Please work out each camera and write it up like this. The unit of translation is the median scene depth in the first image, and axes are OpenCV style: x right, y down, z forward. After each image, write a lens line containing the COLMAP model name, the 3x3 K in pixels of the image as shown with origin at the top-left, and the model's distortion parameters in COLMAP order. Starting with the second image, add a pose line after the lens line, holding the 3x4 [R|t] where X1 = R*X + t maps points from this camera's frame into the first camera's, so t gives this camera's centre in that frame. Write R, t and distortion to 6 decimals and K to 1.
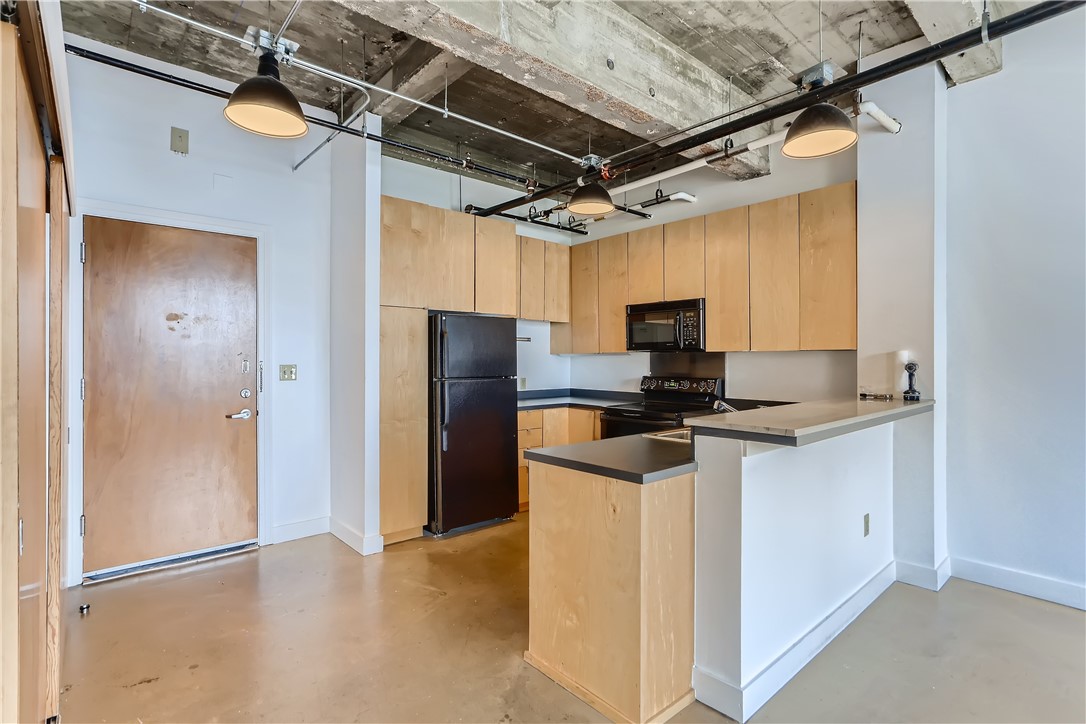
lens RADIAL K [[521.5, 0, 543.0], [0, 521.5, 362.0], [0, 0, 1]] dist [-0.046209, 0.029252]
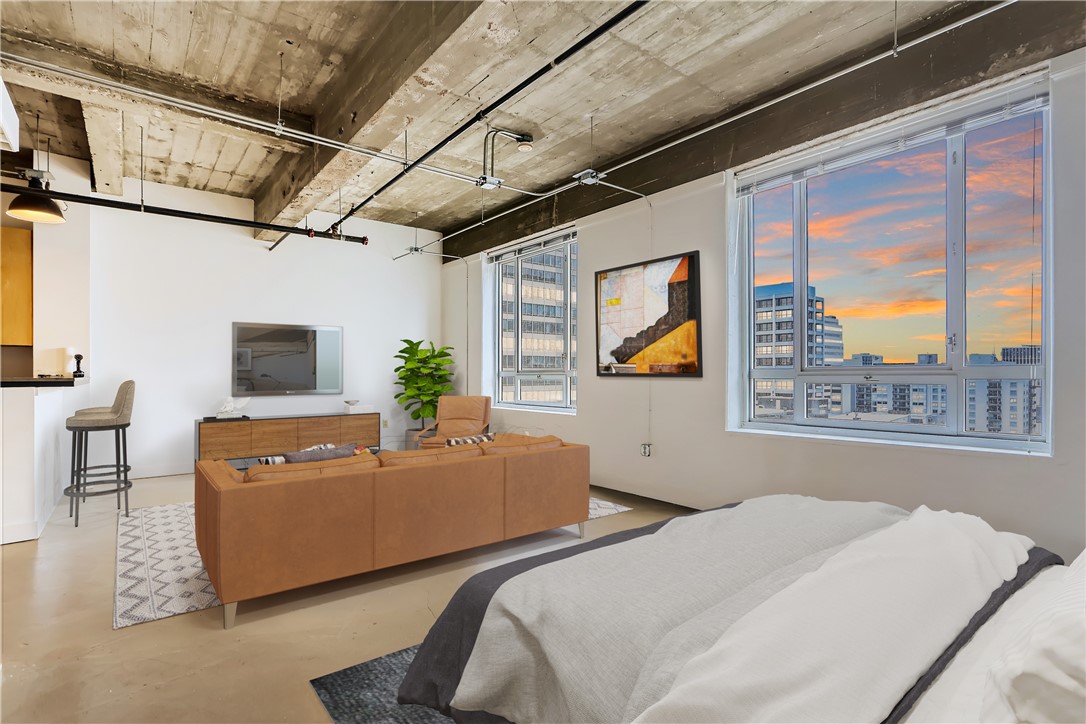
lens RADIAL K [[529.4, 0, 543.4], [0, 529.4, 375.3], [0, 0, 1]] dist [-0.000944, 0.000118]
pose [[0.048991, -0.001803, 0.998798, -0.715769], [0.009262, 0.999956, 0.001351, 0.062608], [-0.998756, 0.009185, 0.049005, -0.456198]]
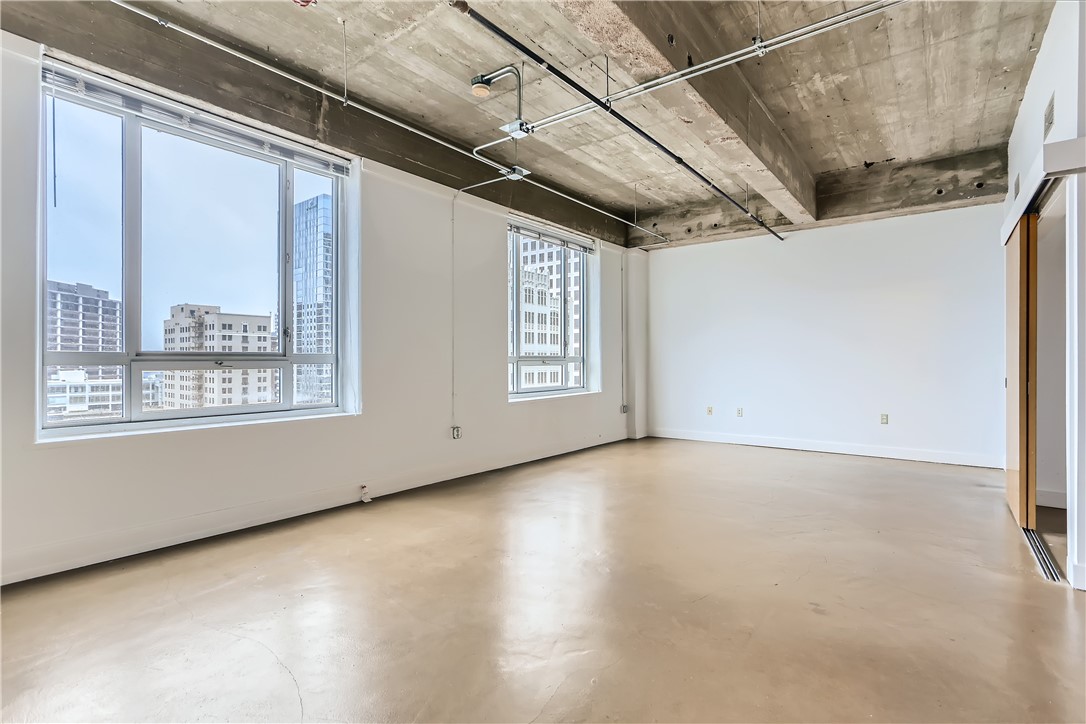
lens RADIAL K [[521.5, 0, 543.0], [0, 521.5, 362.0], [0, 0, 1]] dist [-0.046209, 0.029252]
pose [[-0.982711, -0.002097, -0.185135, 0.582888], [-0.004445, 0.999915, 0.012269, 0.051495], [0.185094, 0.012880, -0.982636, 0.667557]]
